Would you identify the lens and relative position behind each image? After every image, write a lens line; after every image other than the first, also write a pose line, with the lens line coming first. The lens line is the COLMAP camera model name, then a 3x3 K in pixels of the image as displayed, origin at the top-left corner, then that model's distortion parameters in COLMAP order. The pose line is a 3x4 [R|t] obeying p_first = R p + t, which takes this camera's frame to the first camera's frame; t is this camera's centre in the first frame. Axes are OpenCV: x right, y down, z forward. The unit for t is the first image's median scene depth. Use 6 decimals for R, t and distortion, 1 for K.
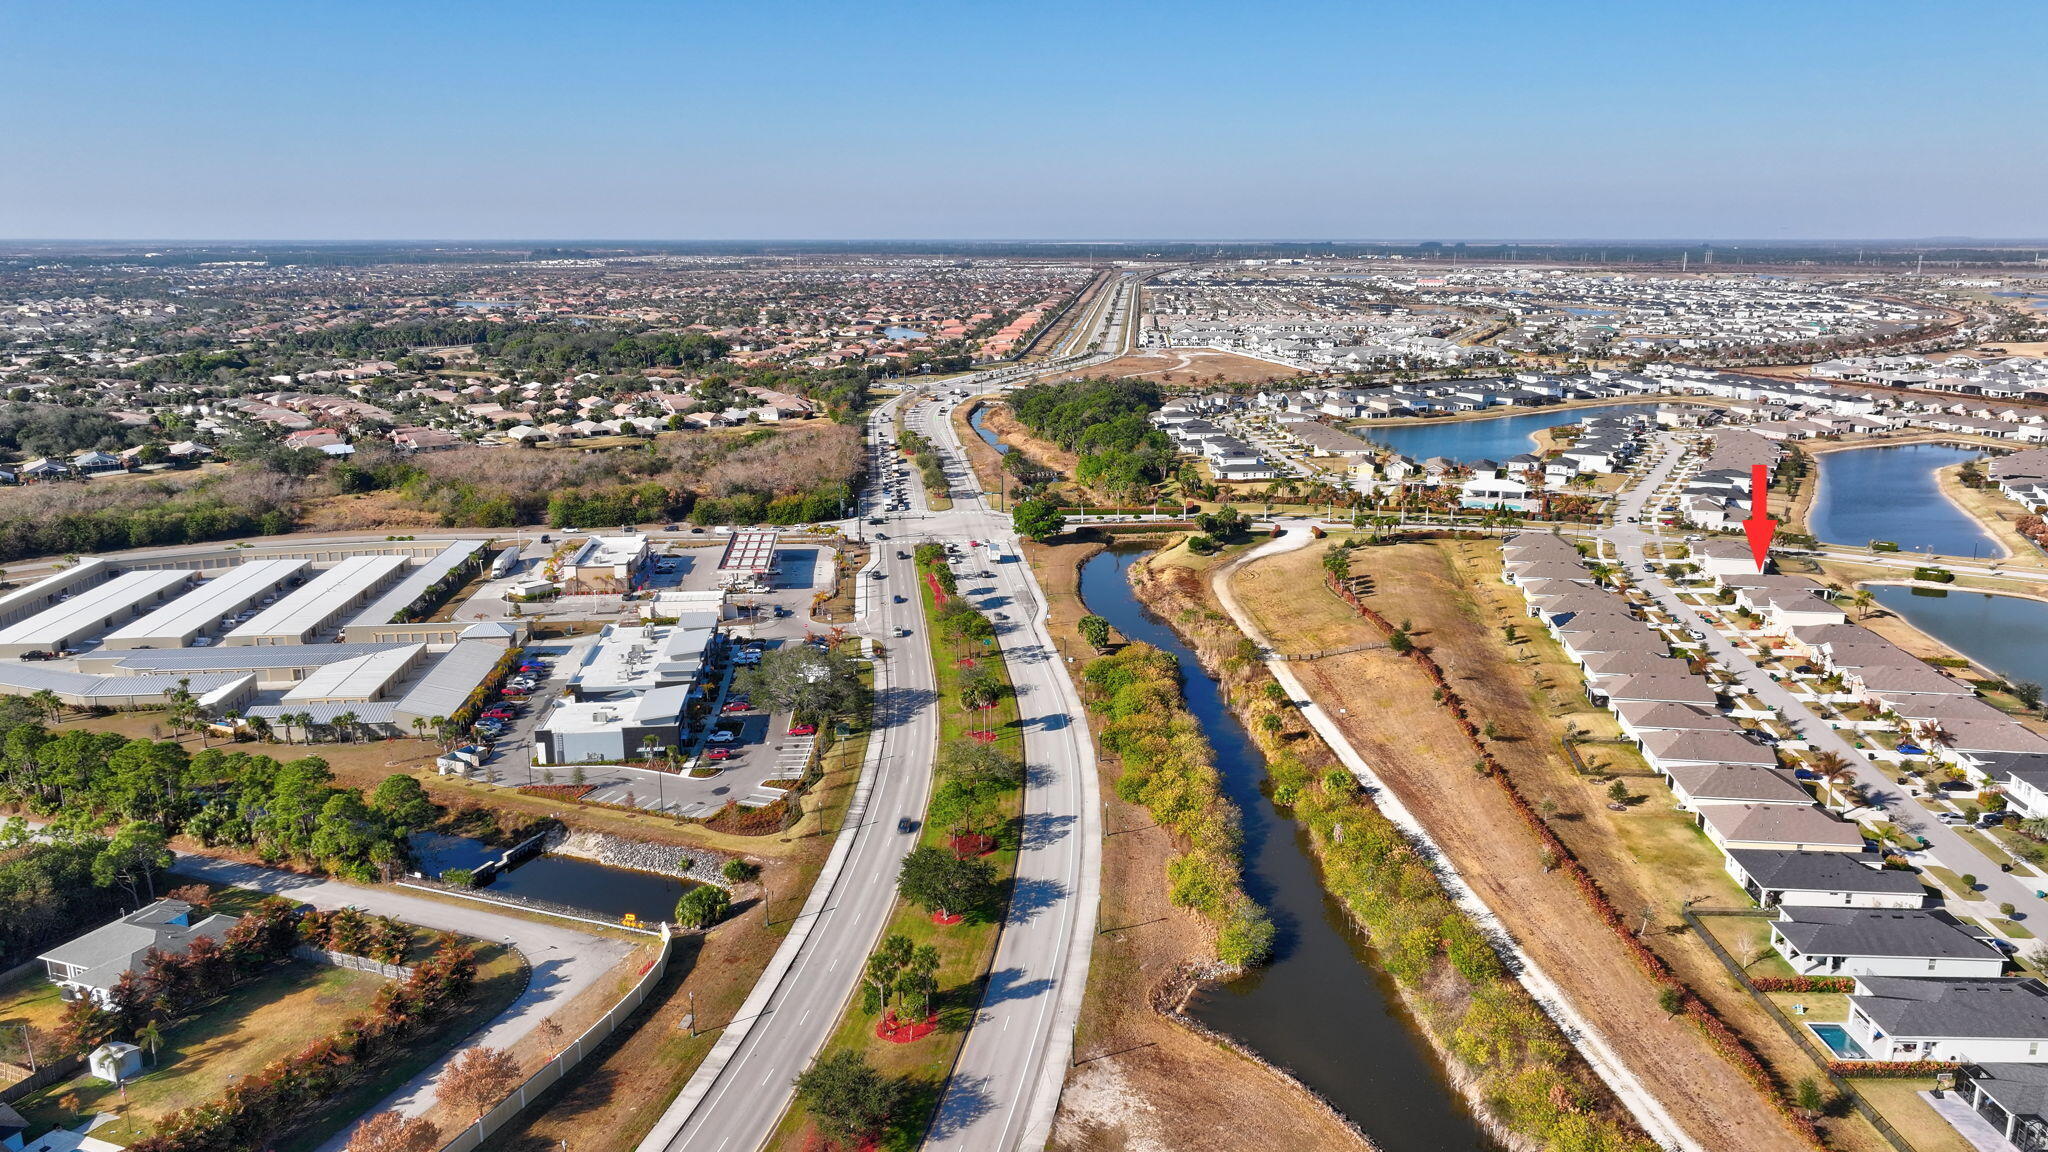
lens RADIAL K [[1438.7, 0, 1024.0], [0, 1438.7, 576.0], [0, 0, 1]] dist [0.002340, 0.001833]
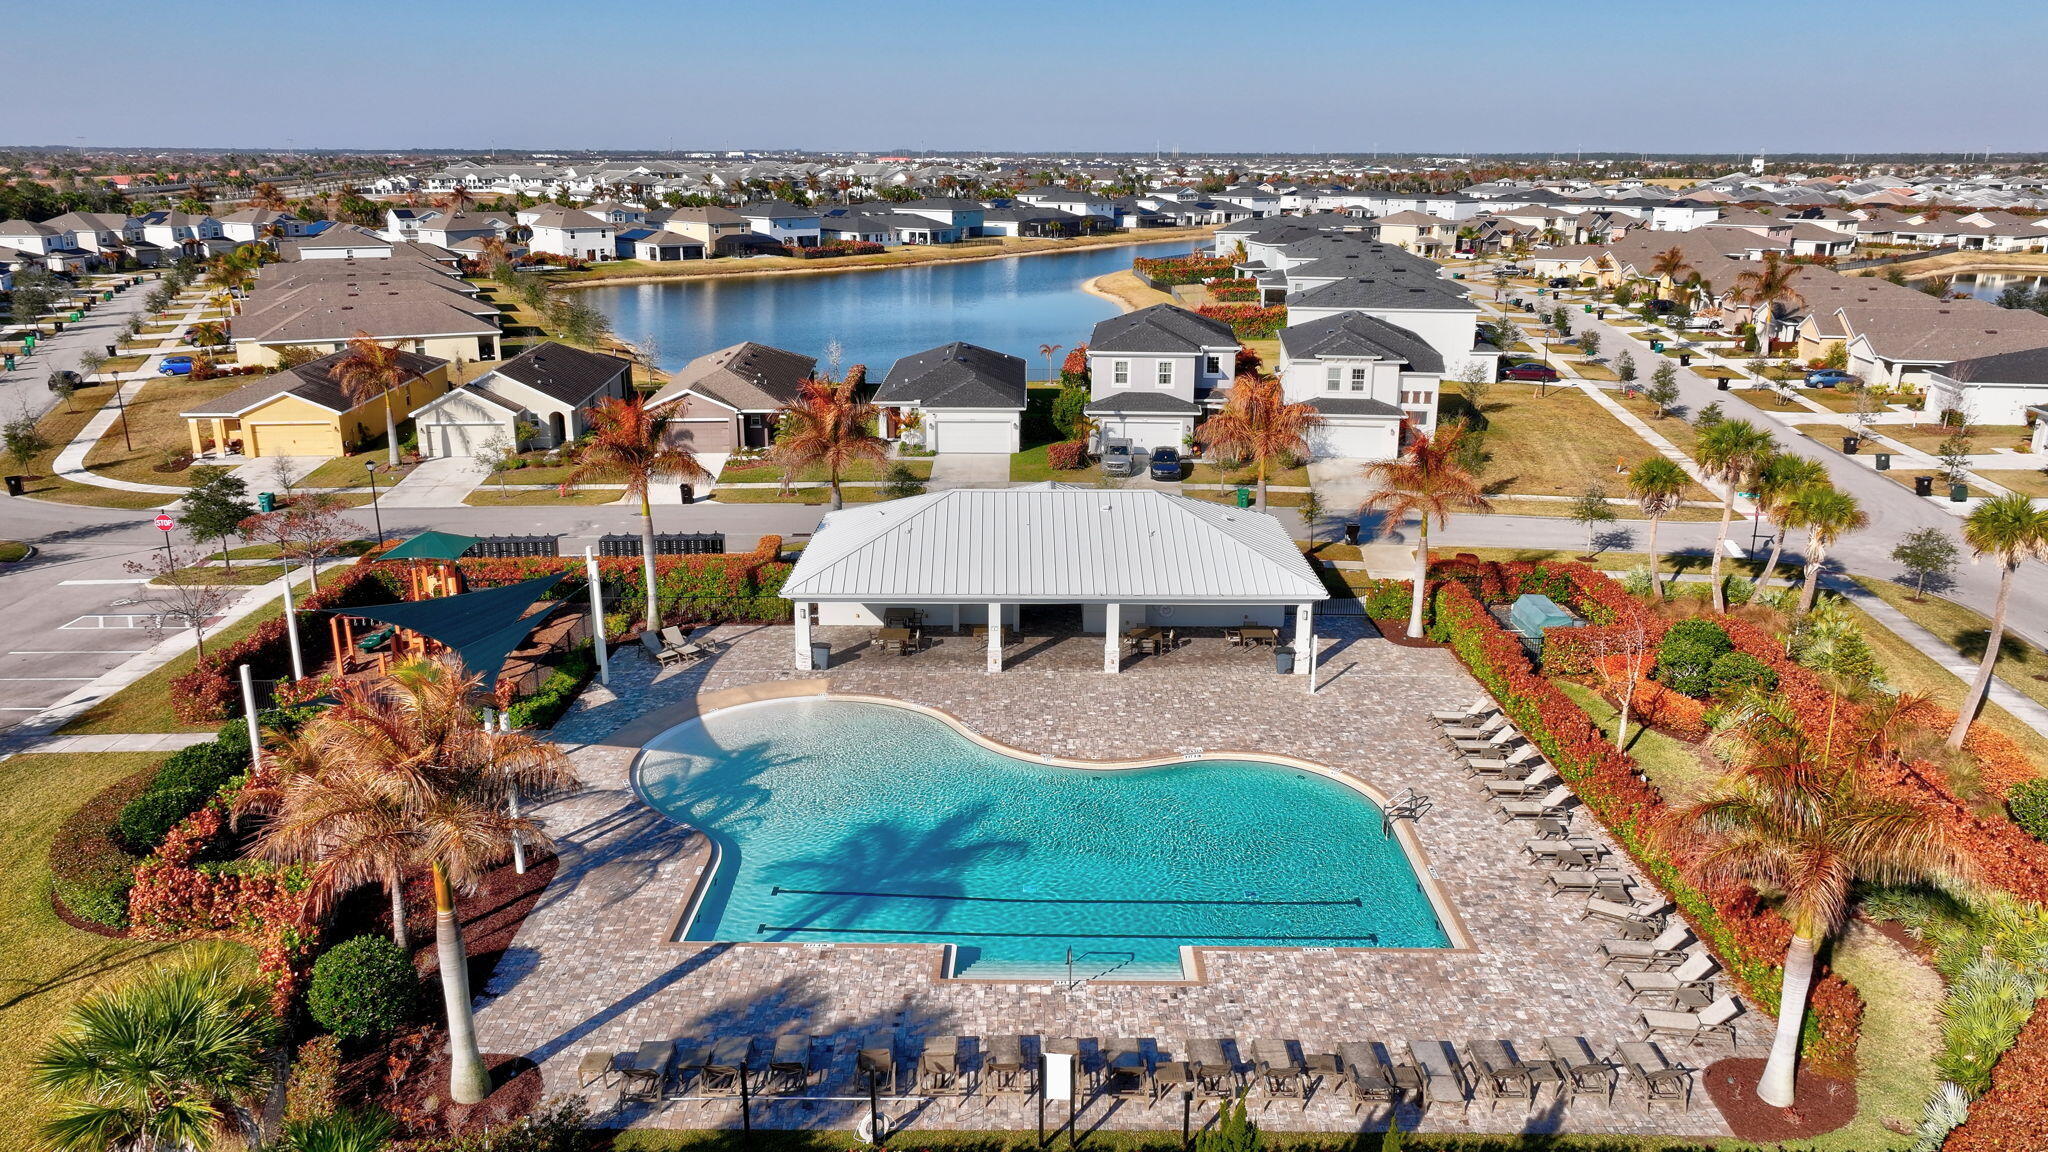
lens RADIAL K [[1438.7, 0, 1024.0], [0, 1438.7, 576.0], [0, 0, 1]] dist [0.002340, 0.001833]
pose [[0.940085, -0.092117, 0.328261, 0.199164], [0.074309, 0.995021, 0.066415, -0.047520], [-0.332745, -0.038043, 0.942249, 0.618860]]
